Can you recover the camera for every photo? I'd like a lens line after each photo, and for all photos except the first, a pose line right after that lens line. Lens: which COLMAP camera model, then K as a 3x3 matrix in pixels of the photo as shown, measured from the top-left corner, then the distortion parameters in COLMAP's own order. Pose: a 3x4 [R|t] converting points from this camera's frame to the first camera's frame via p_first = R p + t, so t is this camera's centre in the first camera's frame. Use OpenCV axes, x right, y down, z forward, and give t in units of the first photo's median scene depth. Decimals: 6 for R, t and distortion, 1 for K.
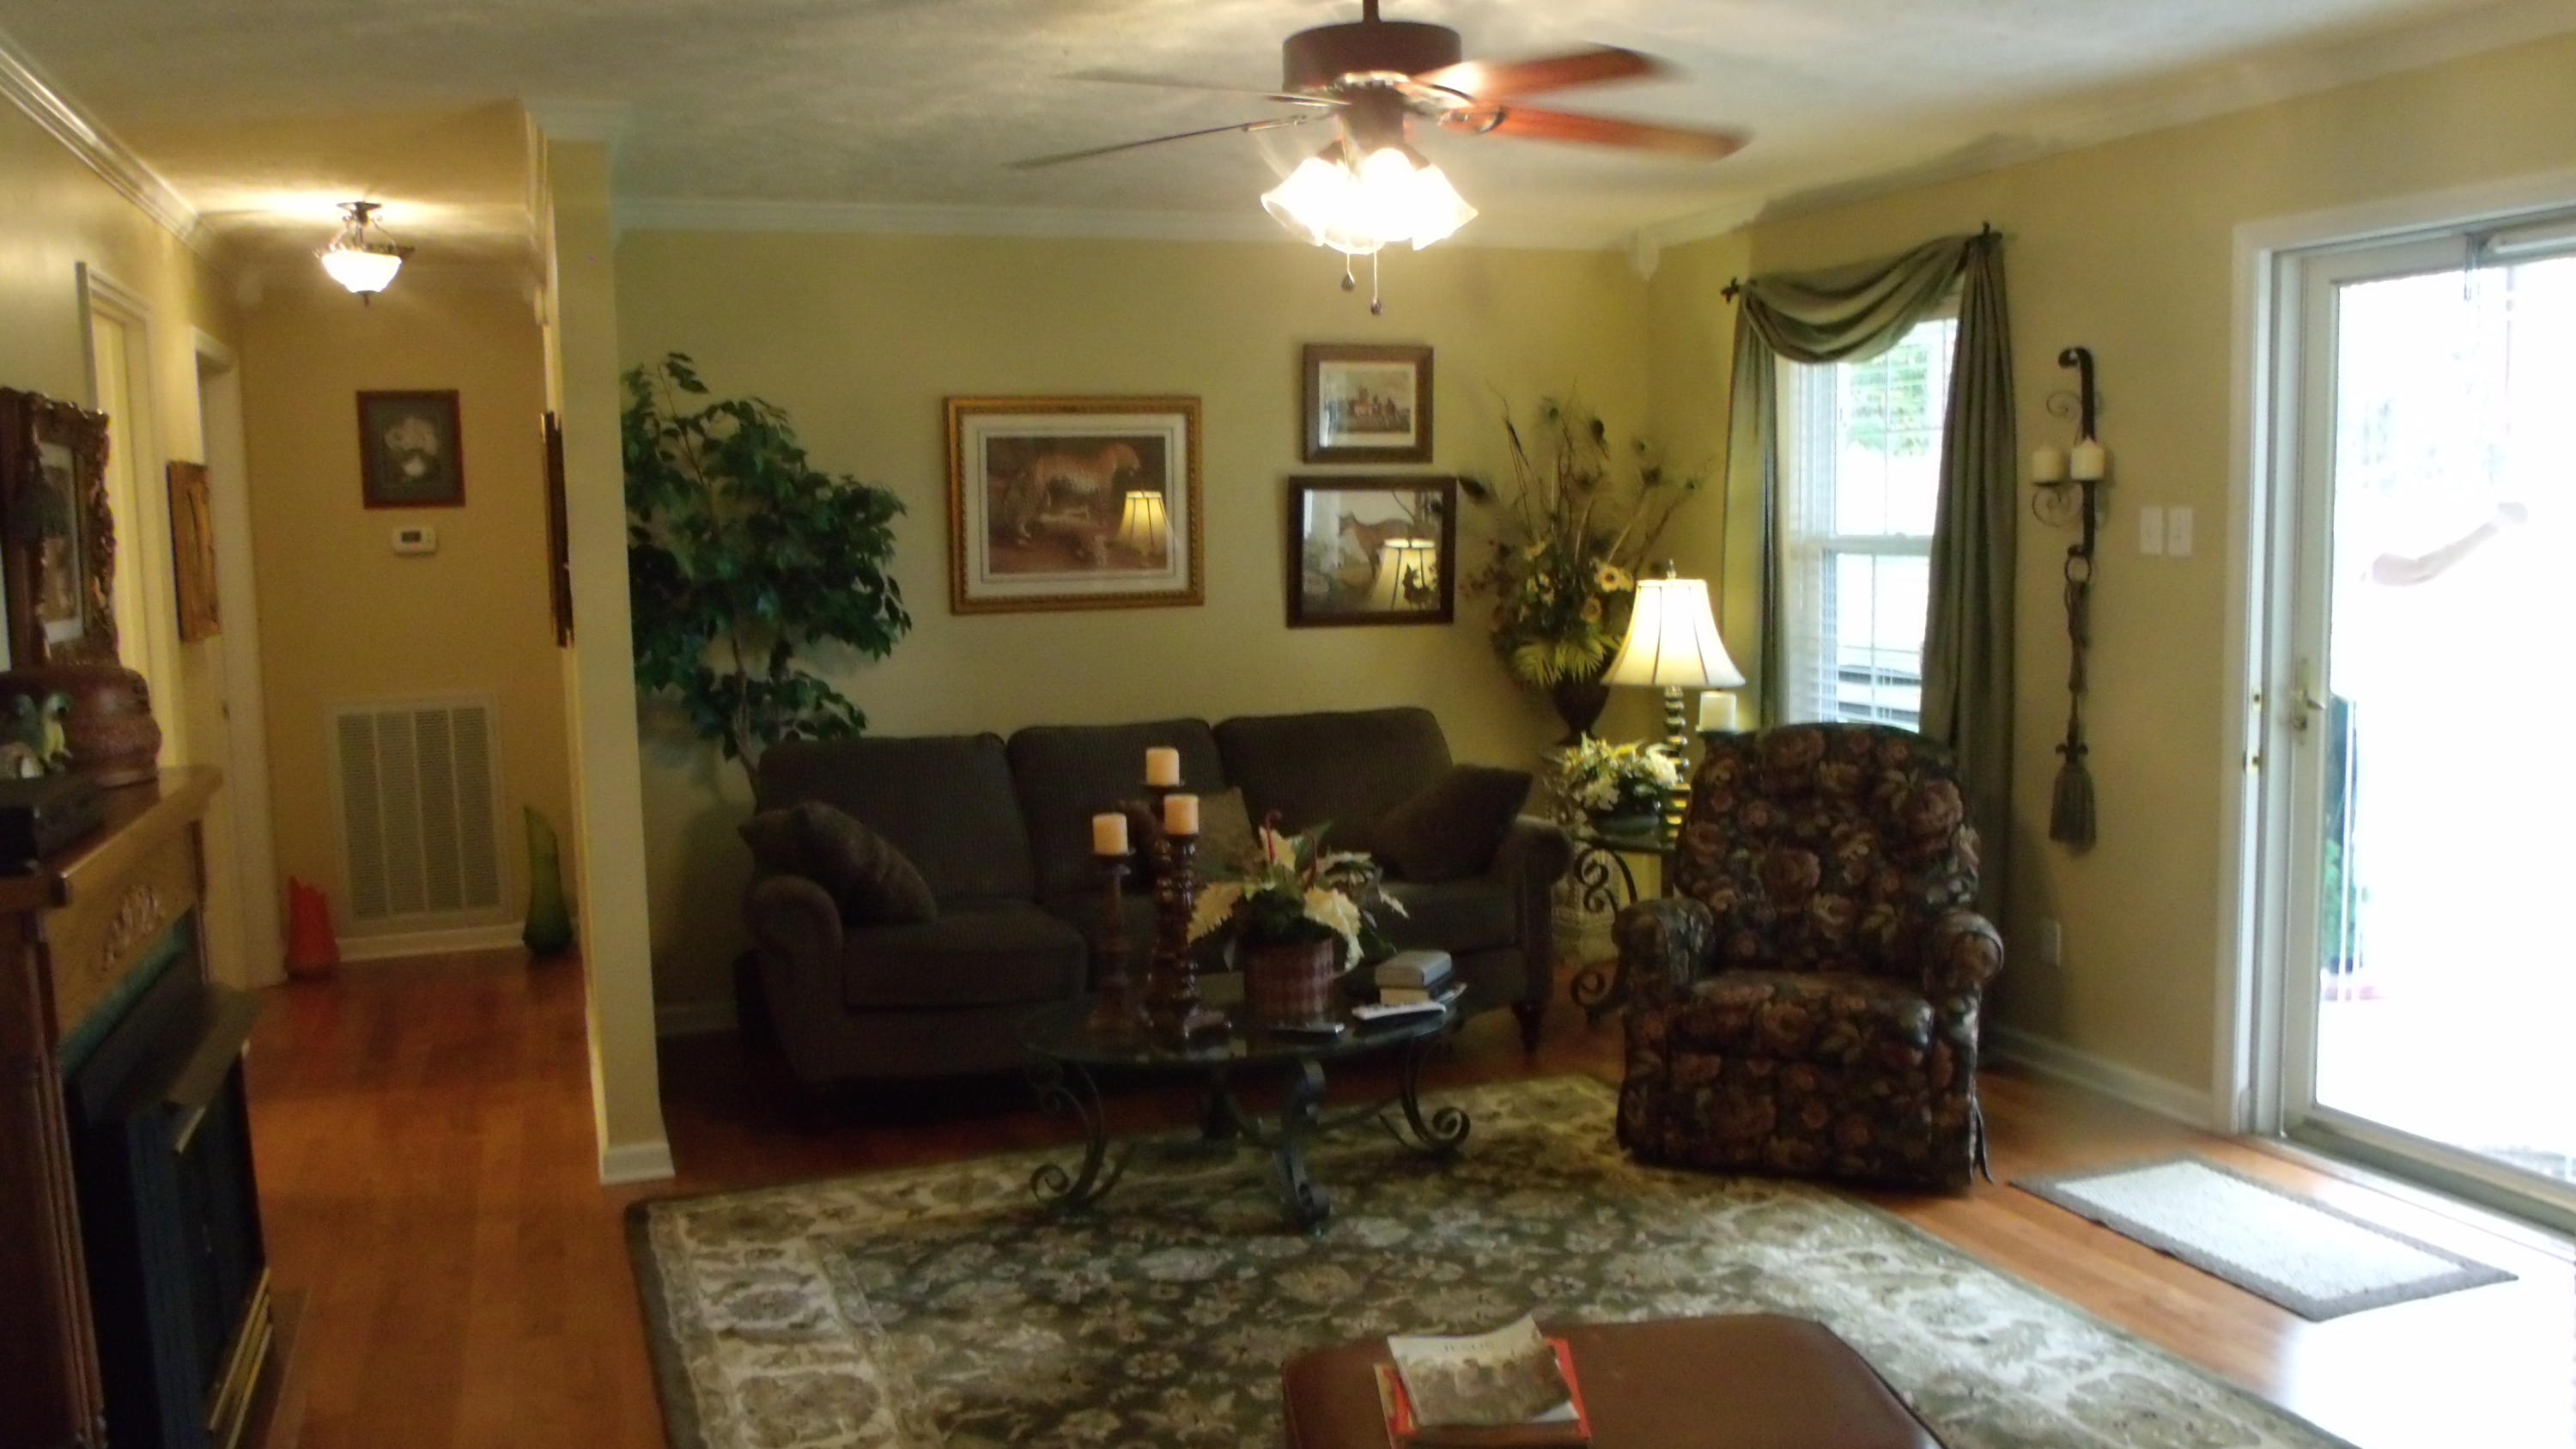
lens RADIAL K [[2016.4, 0, 1288.9], [0, 2016.4, 758.7], [0, 0, 1]] dist [-0.094009, 0.060797]
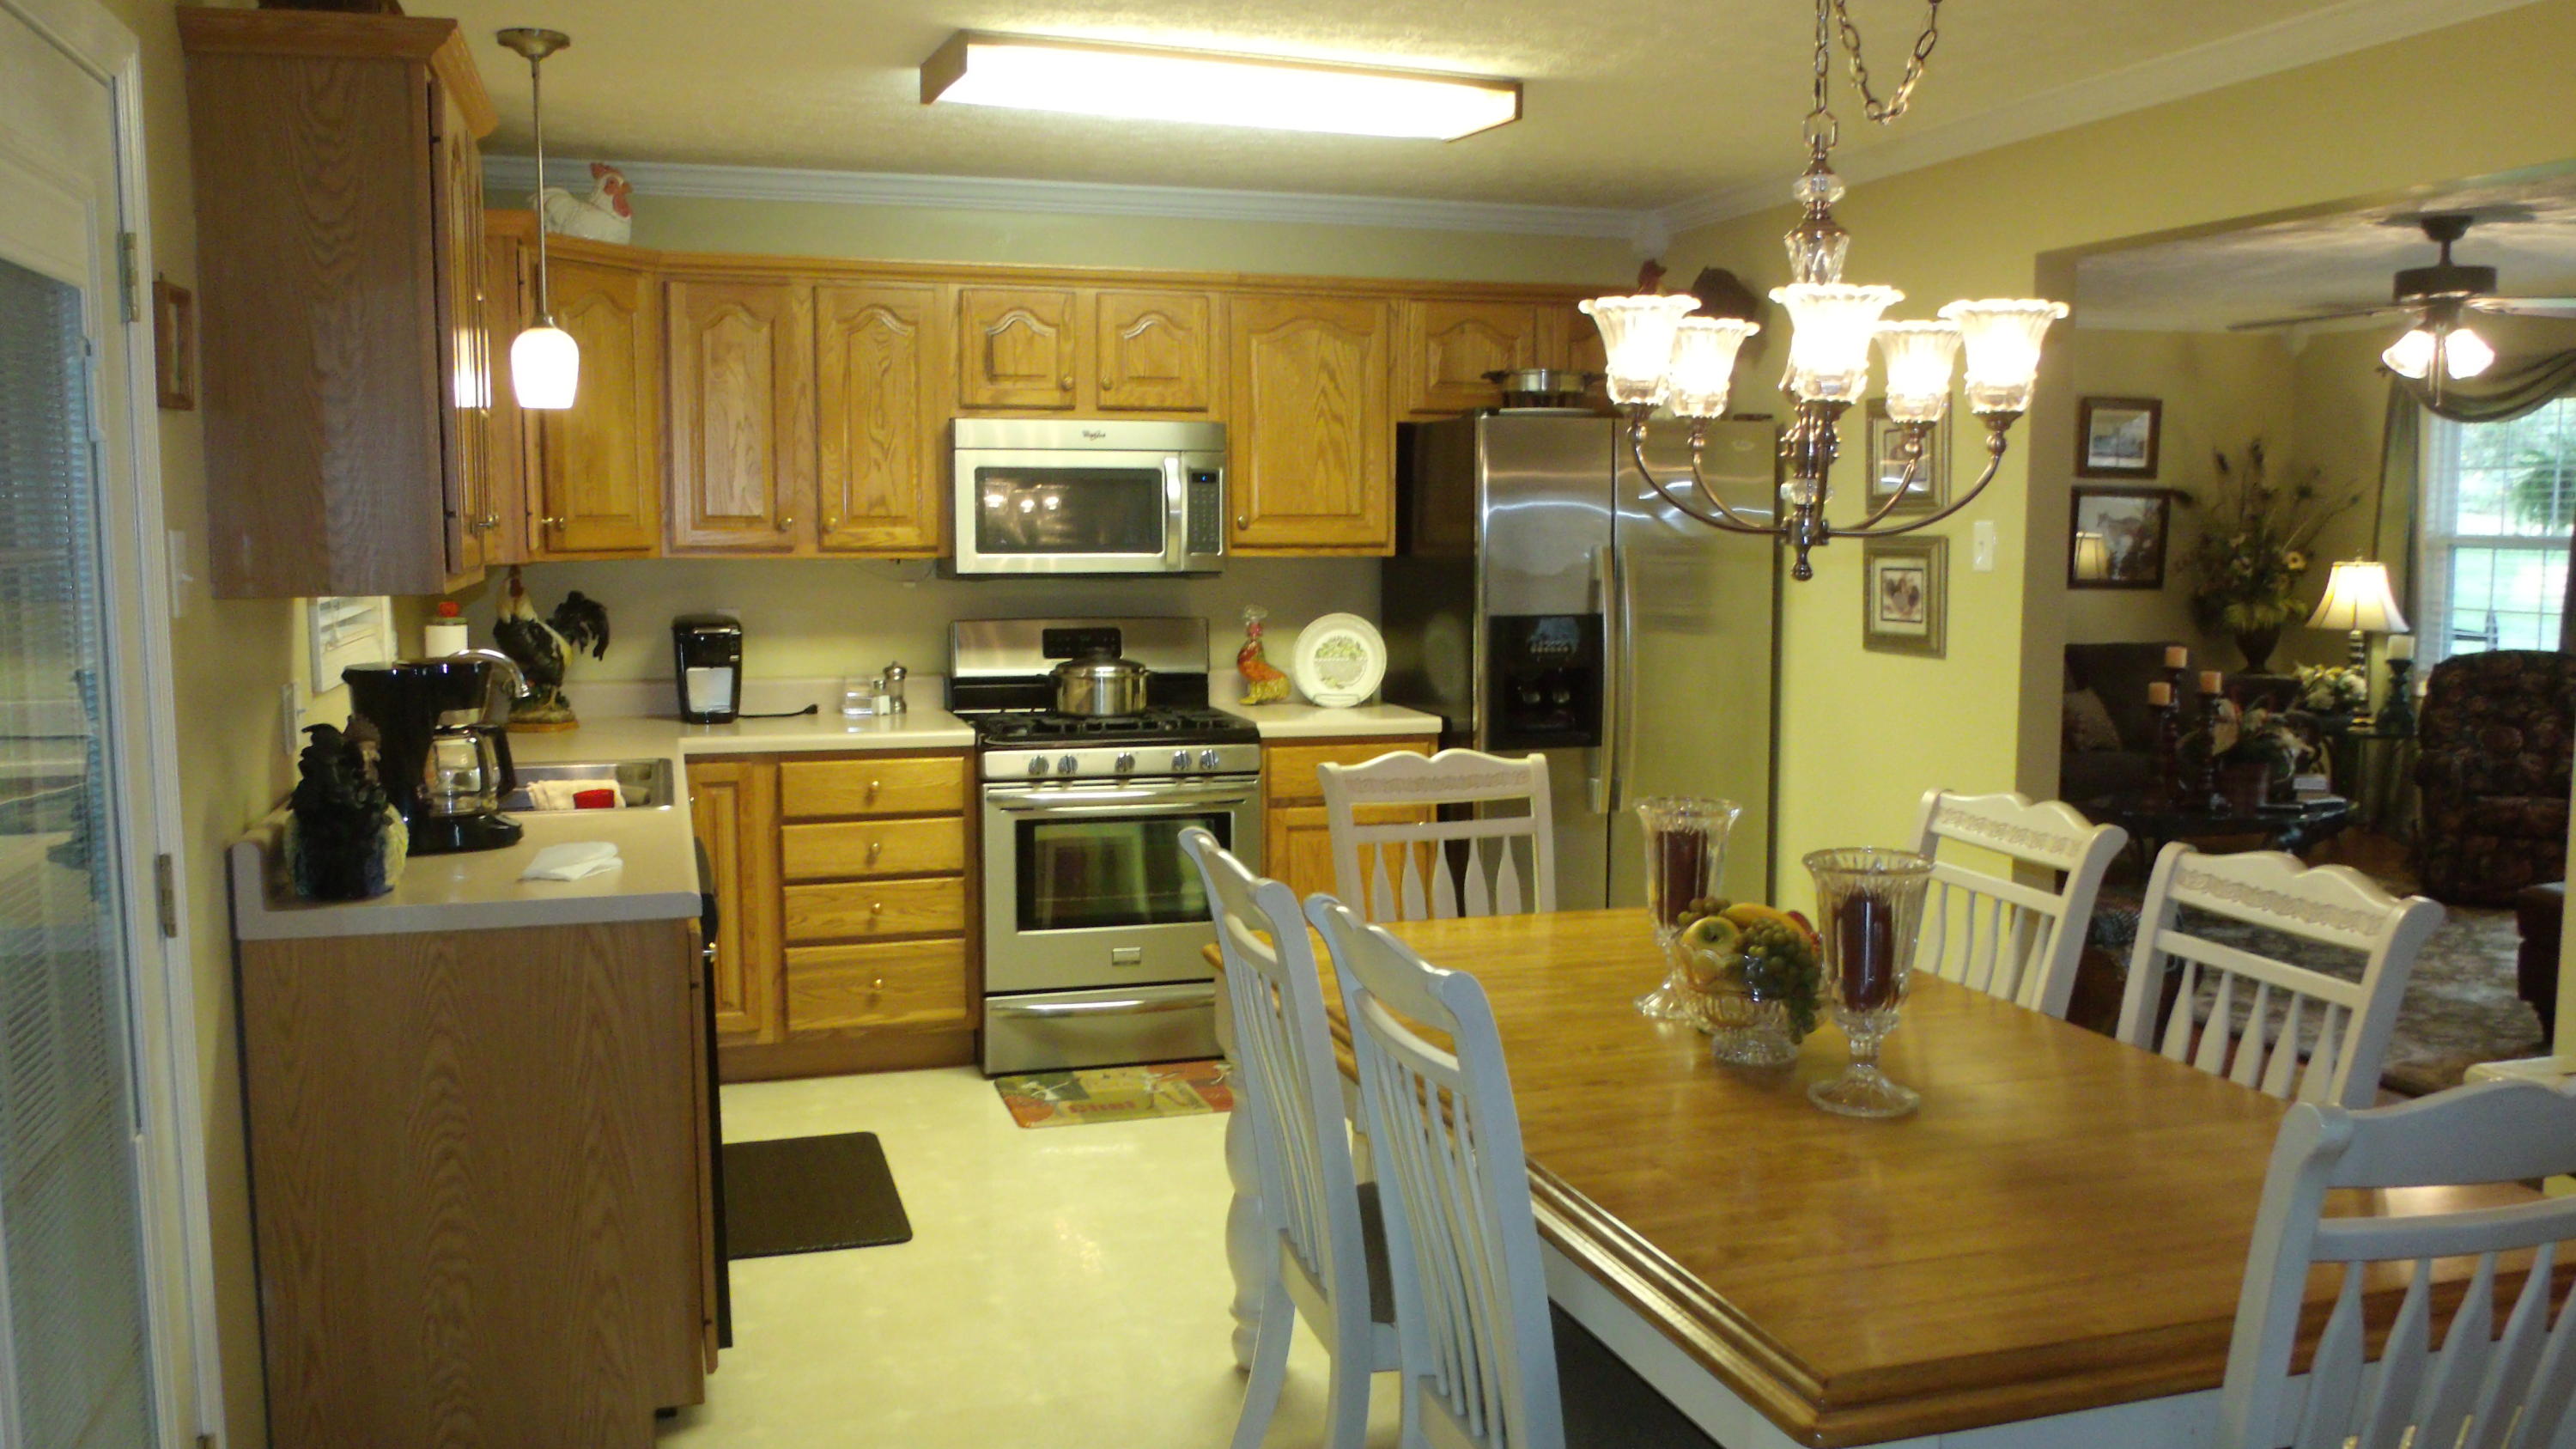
lens RADIAL K [[2016.4, 0, 1288.9], [0, 2016.4, 758.7], [0, 0, 1]] dist [-0.094009, 0.060797]
pose [[0.997877, 0.027668, -0.058963, -0.625833], [-0.027657, 0.999617, 0.001008, 0.096069], [0.058968, 0.000625, 0.998260, -0.633101]]
